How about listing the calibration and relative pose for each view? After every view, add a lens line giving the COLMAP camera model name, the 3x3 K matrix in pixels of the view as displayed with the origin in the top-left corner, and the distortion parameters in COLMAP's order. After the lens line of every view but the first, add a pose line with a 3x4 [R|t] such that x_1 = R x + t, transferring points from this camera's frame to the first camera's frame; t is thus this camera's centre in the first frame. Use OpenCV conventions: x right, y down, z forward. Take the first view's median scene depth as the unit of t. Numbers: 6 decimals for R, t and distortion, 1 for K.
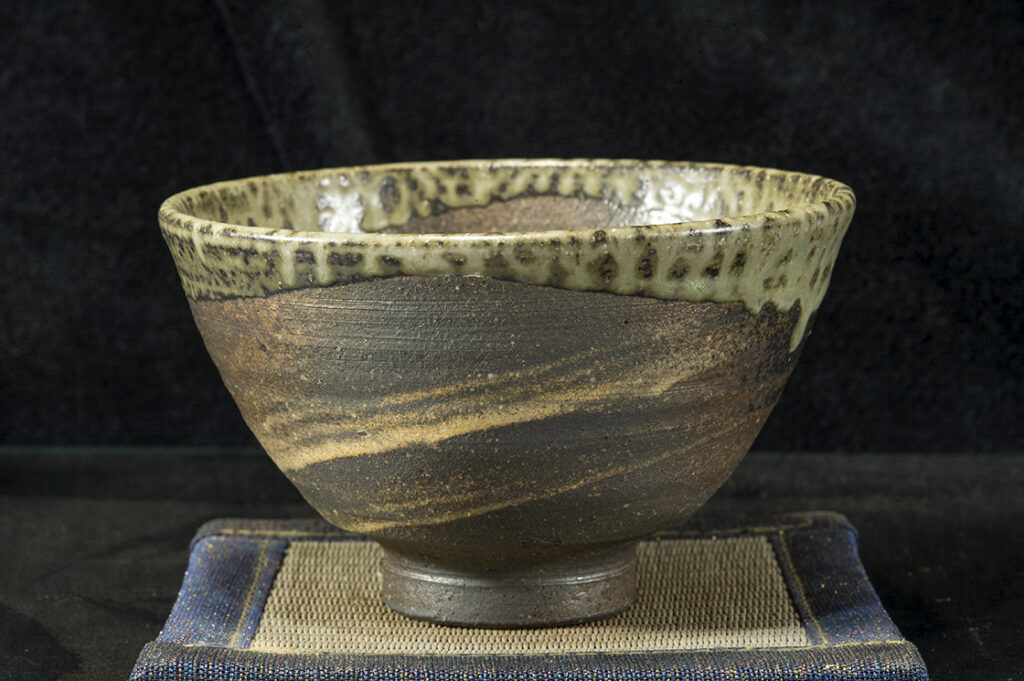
lens RADIAL K [[3132.1, 0, 511.6], [0, 3132.1, 338.5], [0, 0, 1]] dist [0.103653, -0.452455]
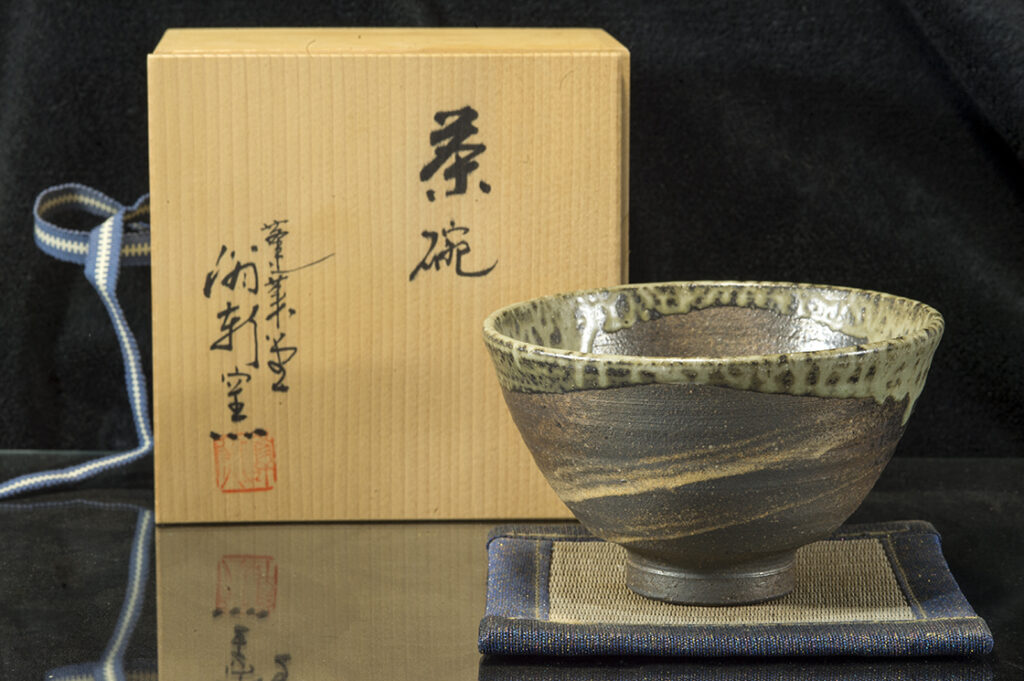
lens RADIAL K [[3132.1, 0, 511.6], [0, 3132.1, 338.5], [0, 0, 1]] dist [0.103653, -0.452455]
pose [[0.999977, 0.000554, -0.006727, -0.091592], [-0.000334, 0.999468, 0.032606, -0.089029], [0.006742, -0.032603, 0.999446, -0.529444]]
